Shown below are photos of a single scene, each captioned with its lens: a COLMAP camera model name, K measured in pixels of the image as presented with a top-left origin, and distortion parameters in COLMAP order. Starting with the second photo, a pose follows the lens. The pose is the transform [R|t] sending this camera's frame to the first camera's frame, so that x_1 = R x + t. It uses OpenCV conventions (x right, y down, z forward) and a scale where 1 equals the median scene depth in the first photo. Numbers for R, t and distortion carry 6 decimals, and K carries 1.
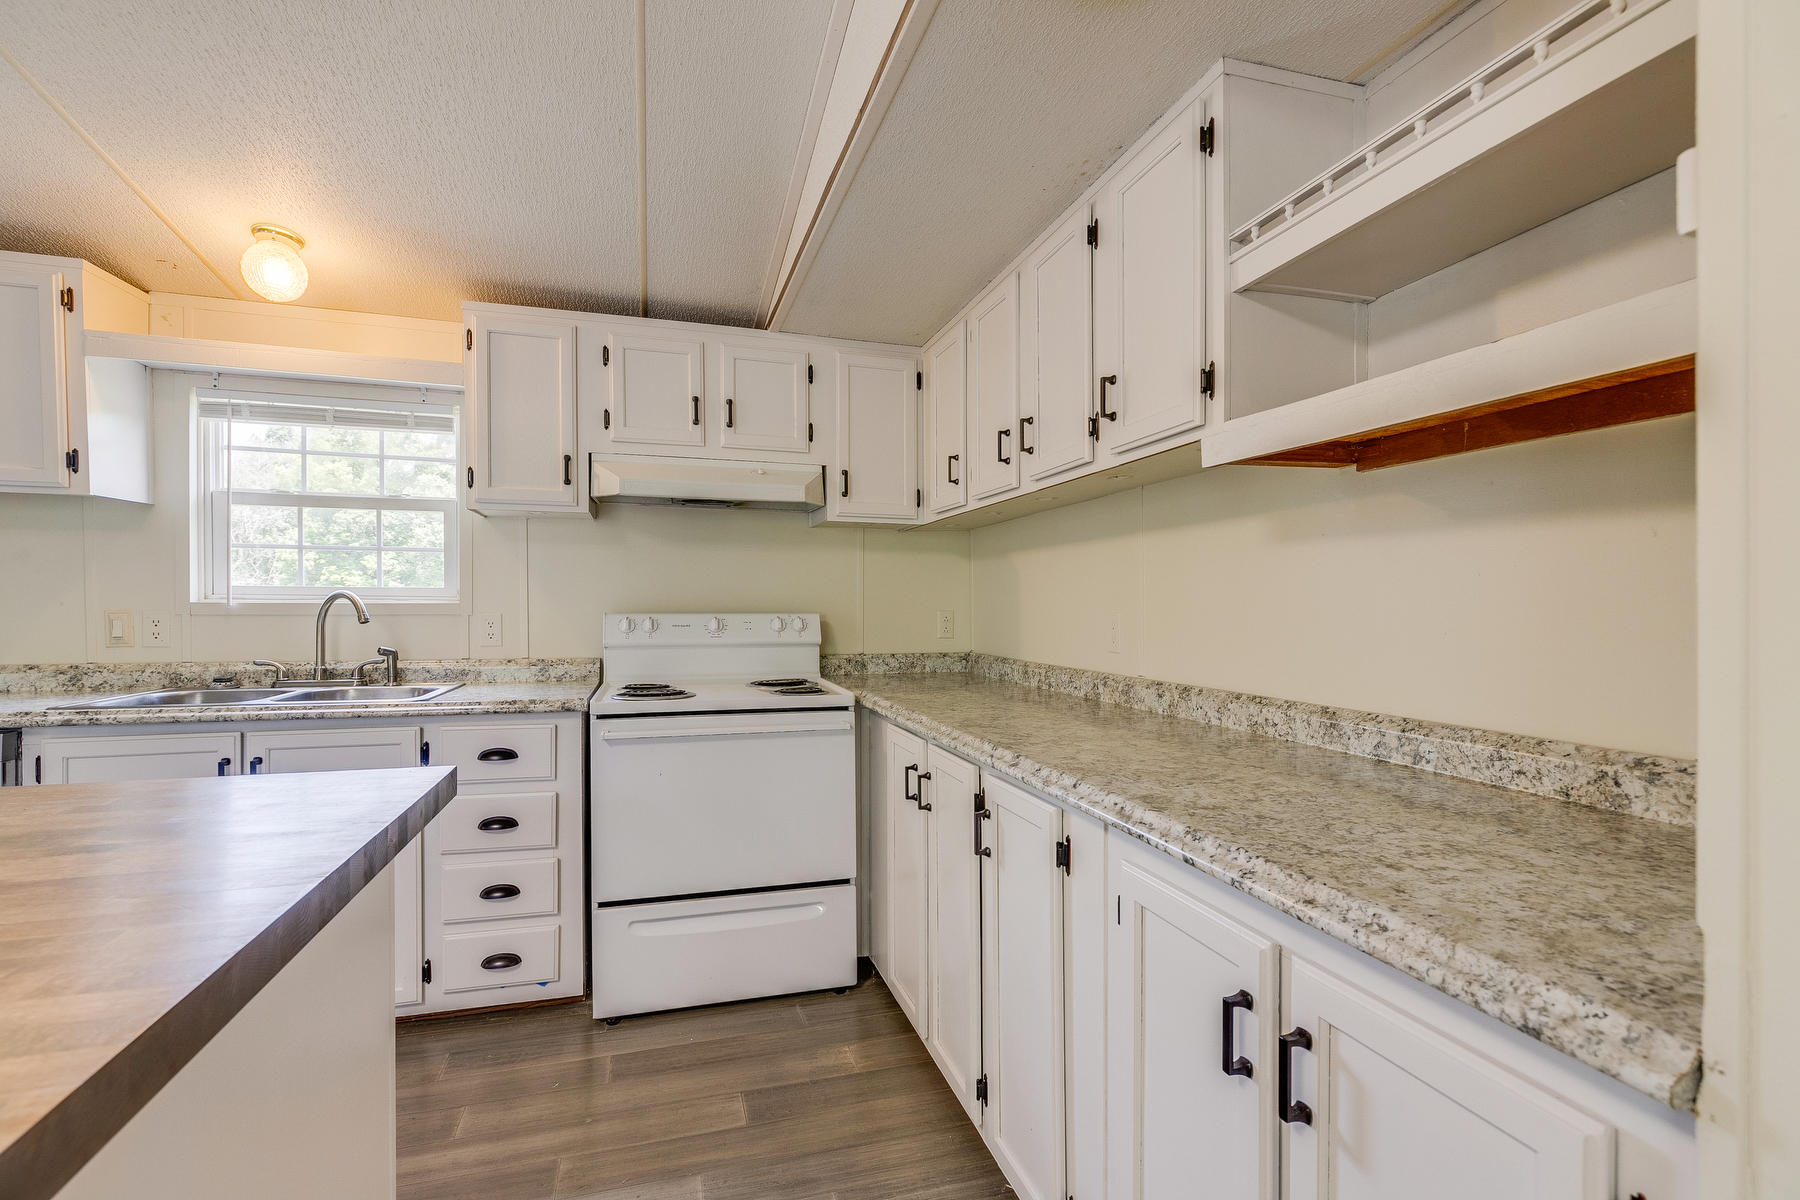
lens RADIAL K [[841.2, 0, 886.5], [0, 841.2, 606.5], [0, 0, 1]] dist [0.003717, -0.001117]
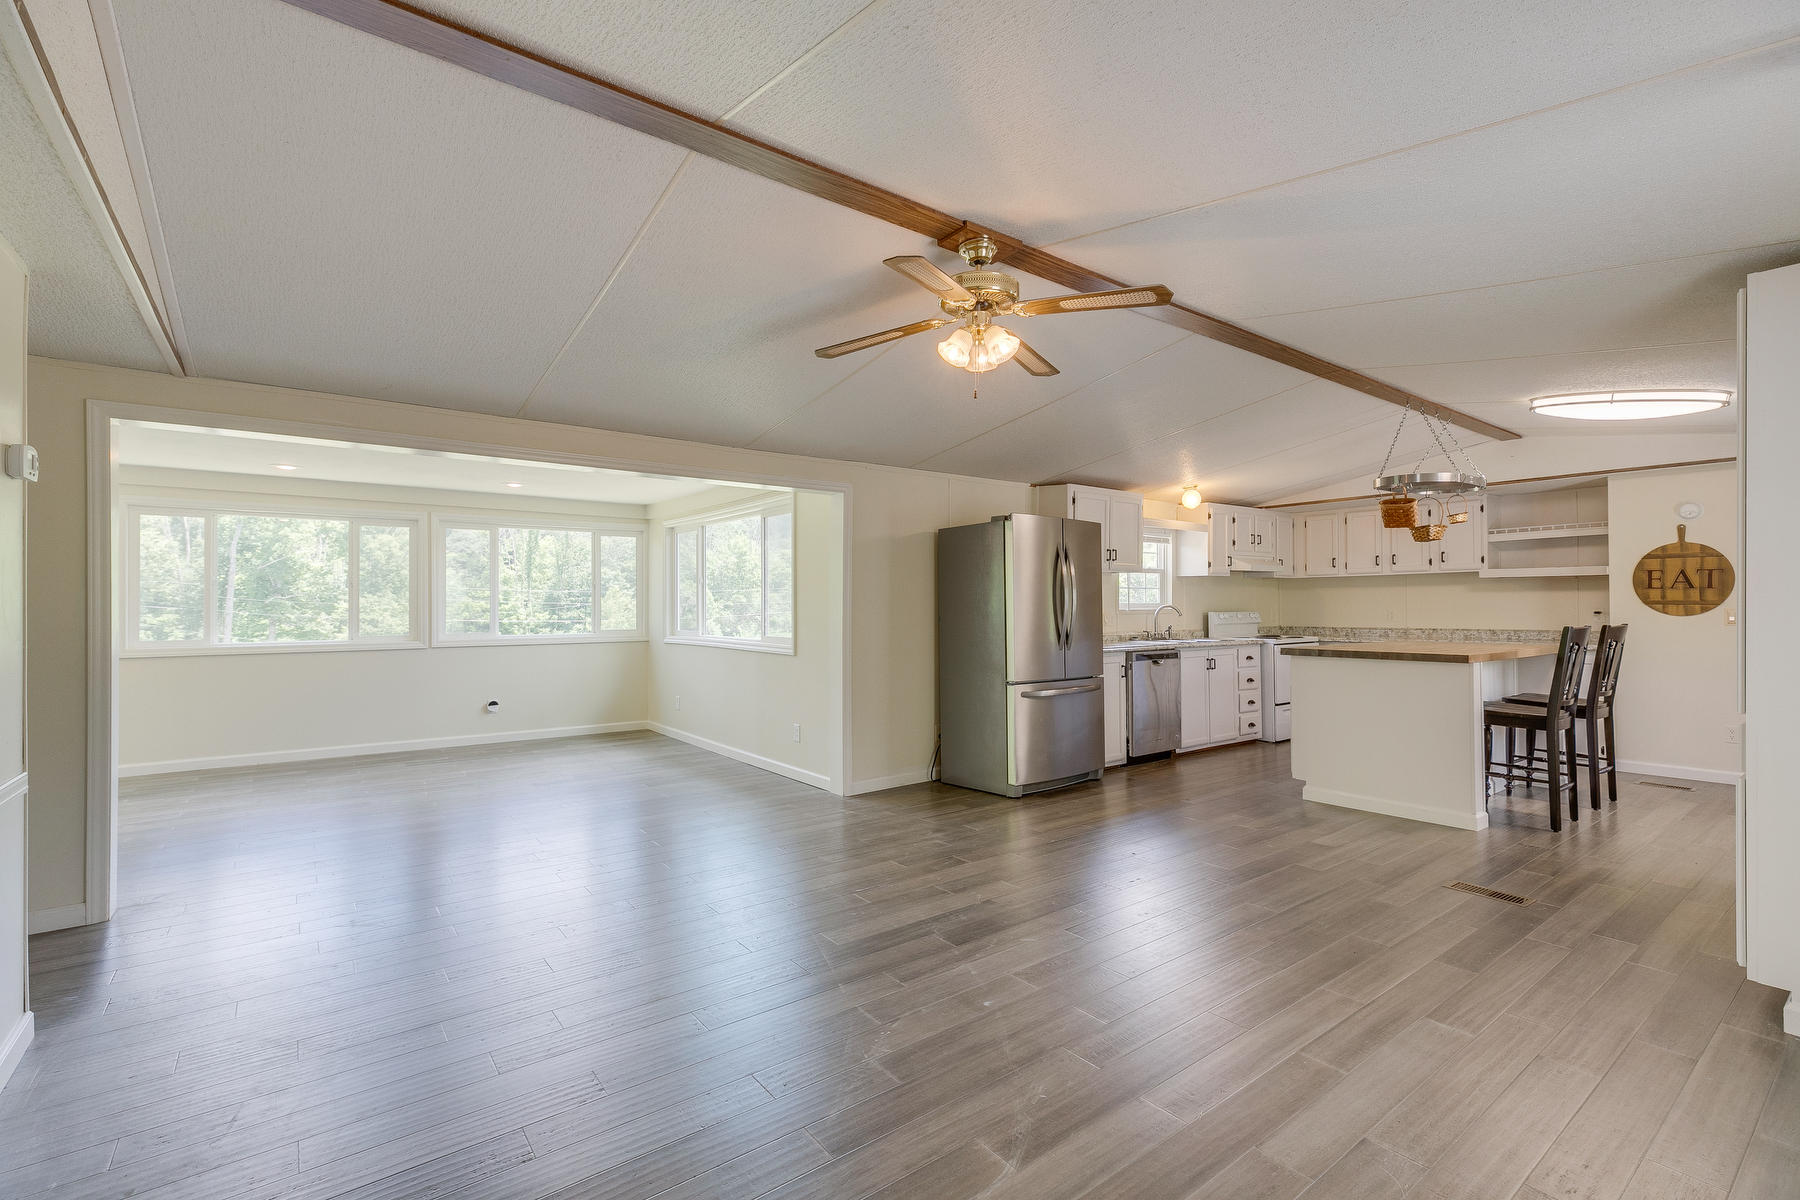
lens RADIAL K [[814.0, 0, 894.7], [0, 814.0, 598.1], [0, 0, 1]] dist [0.007836, 0.000823]
pose [[0.936048, -0.005872, 0.351822, -3.606647], [0.009793, 0.999908, -0.009366, -0.034761], [-0.351735, 0.012212, 0.936020, -1.777348]]
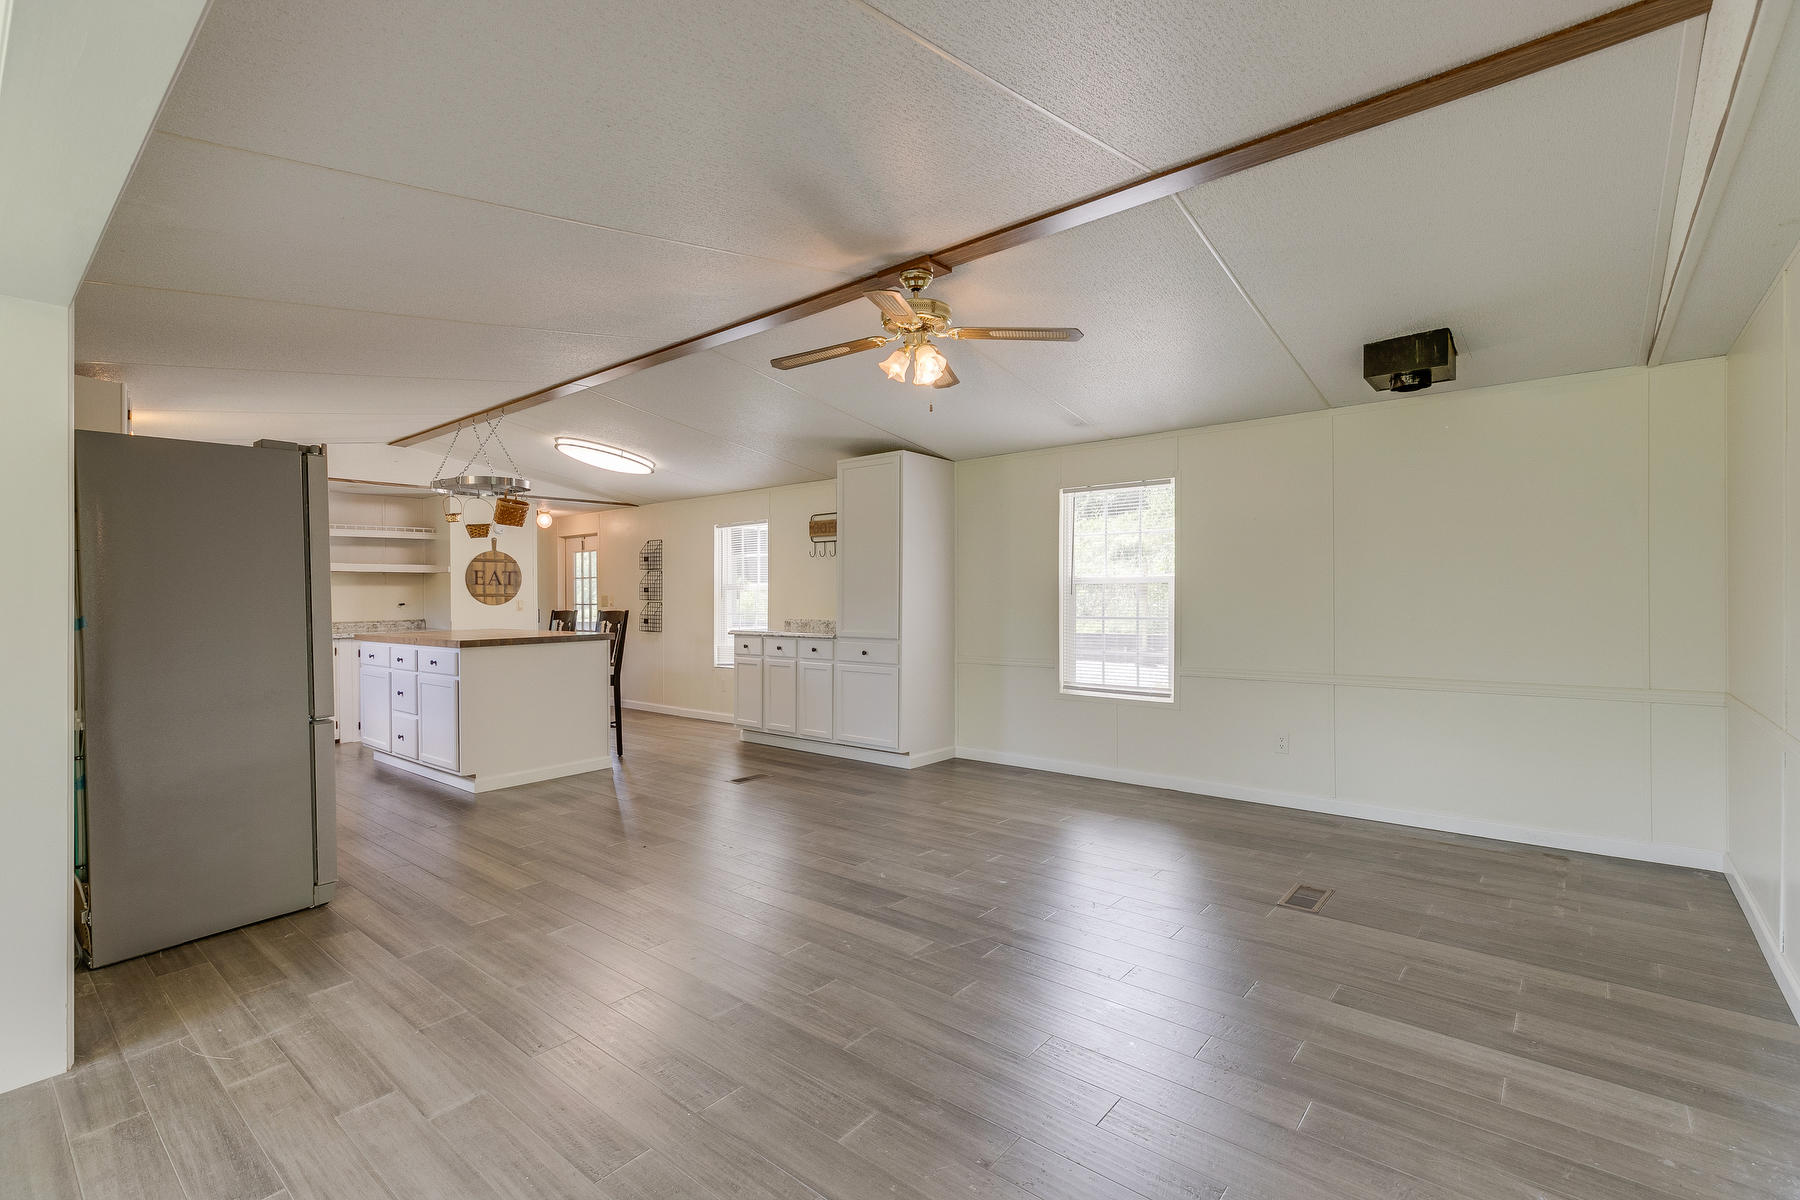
lens RADIAL K [[814.0, 0, 906.6], [0, 814.0, 595.4], [0, 0, 1]] dist [0.007836, 0.000823]
pose [[-0.563798, -0.002191, 0.825910, -4.411273], [0.007797, 0.999938, 0.007975, -0.033723], [-0.825876, 0.010936, -0.563746, 0.740054]]
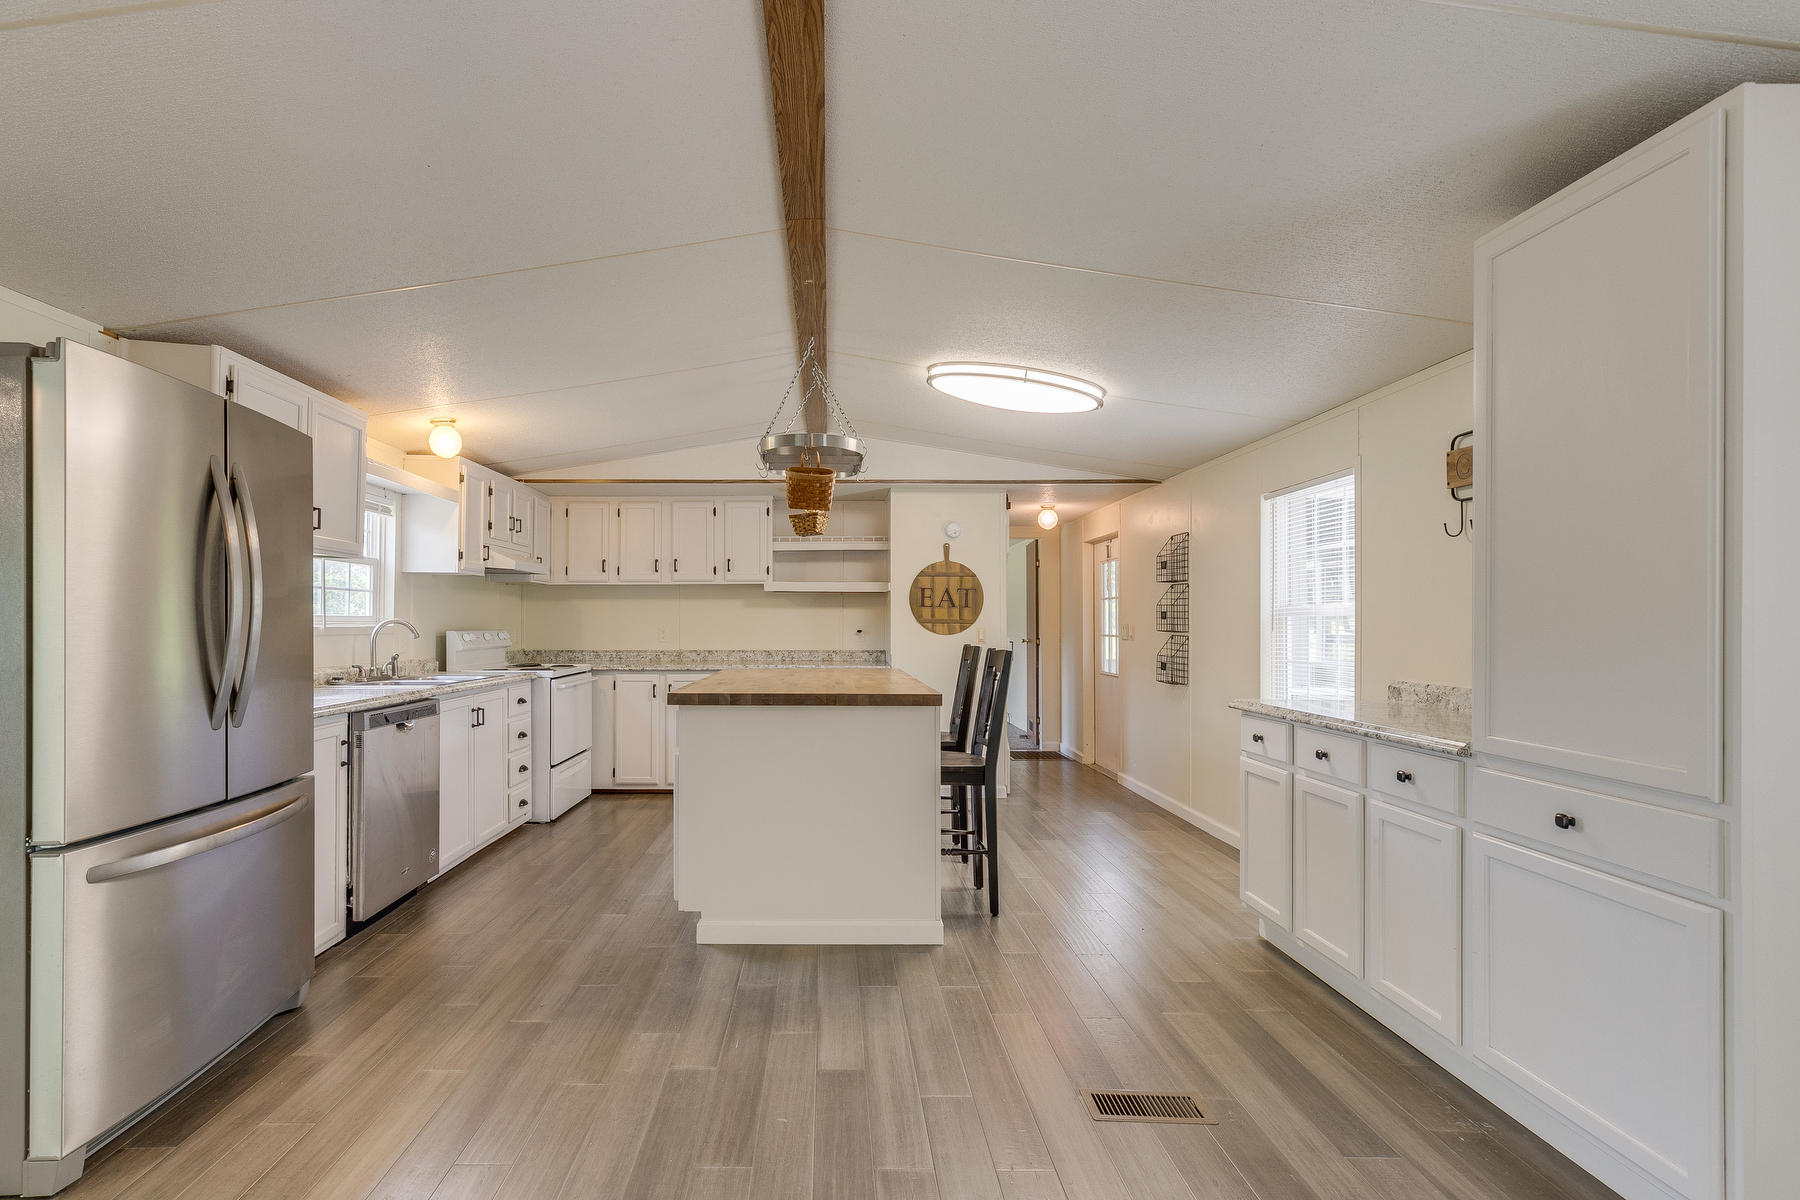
lens RADIAL K [[841.2, 0, 824.4], [0, 841.2, 618.5], [0, 0, 1]] dist [0.003717, -0.001117]
pose [[0.289791, -0.000233, 0.957090, -2.891587], [-0.000566, 1.000000, 0.000415, -0.029699], [-0.957090, -0.000662, 0.289791, -0.376409]]
